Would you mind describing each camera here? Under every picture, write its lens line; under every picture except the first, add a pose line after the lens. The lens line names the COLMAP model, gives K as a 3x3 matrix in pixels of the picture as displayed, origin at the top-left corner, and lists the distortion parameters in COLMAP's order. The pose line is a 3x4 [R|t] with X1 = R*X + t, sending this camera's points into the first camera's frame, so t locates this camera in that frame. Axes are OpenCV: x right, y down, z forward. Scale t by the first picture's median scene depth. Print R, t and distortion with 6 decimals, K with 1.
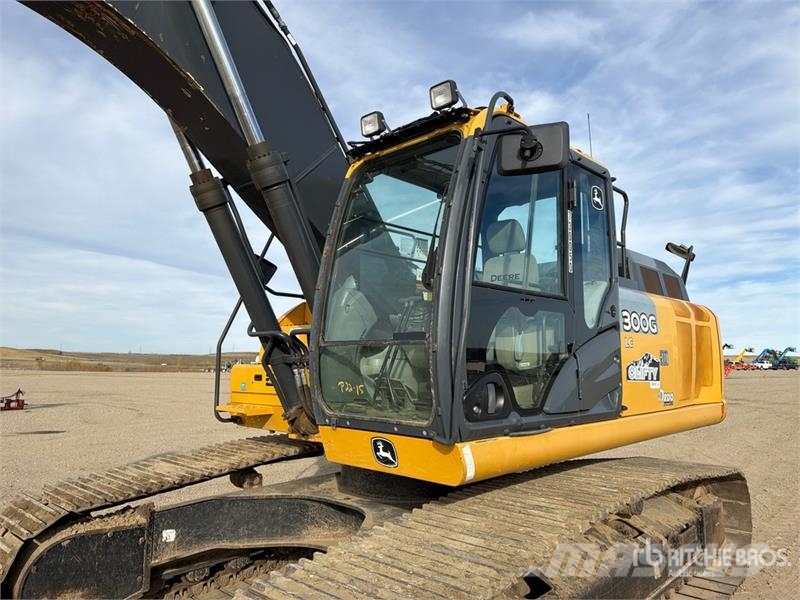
lens RADIAL K [[556.8, 0, 400.0], [0, 556.8, 300.0], [0, 0, 1]] dist [0.075519, -0.100921]
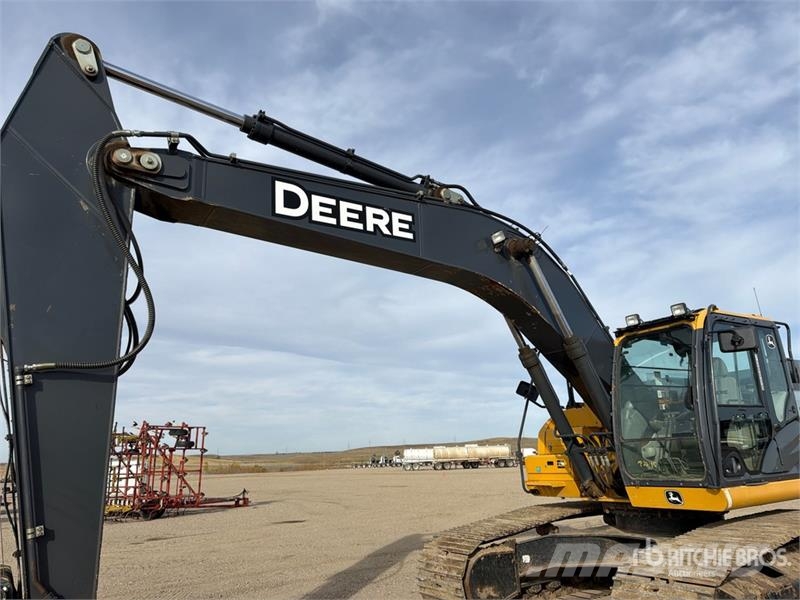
lens RADIAL K [[556.0, 0, 397.5], [0, 556.0, 308.5], [0, 0, 1]] dist [0.079344, -0.103990]
pose [[0.969312, -0.109863, -0.219917, -0.334469], [0.077903, 0.985752, -0.149079, -0.111120], [0.233162, 0.127372, 0.964060, -0.858637]]
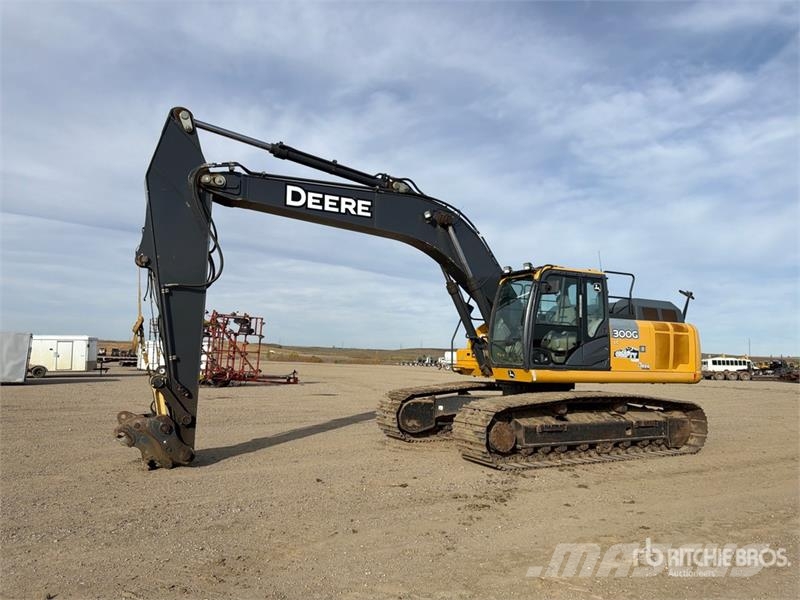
lens RADIAL K [[548.6, 0, 397.1], [0, 548.6, 304.3], [0, 0, 1]] dist [0.138364, -0.214080]
pose [[0.945048, -0.013287, -0.326661, 0.305601], [0.017167, 0.999812, 0.008999, -0.137437], [0.326480, -0.014113, 0.945099, -1.731083]]
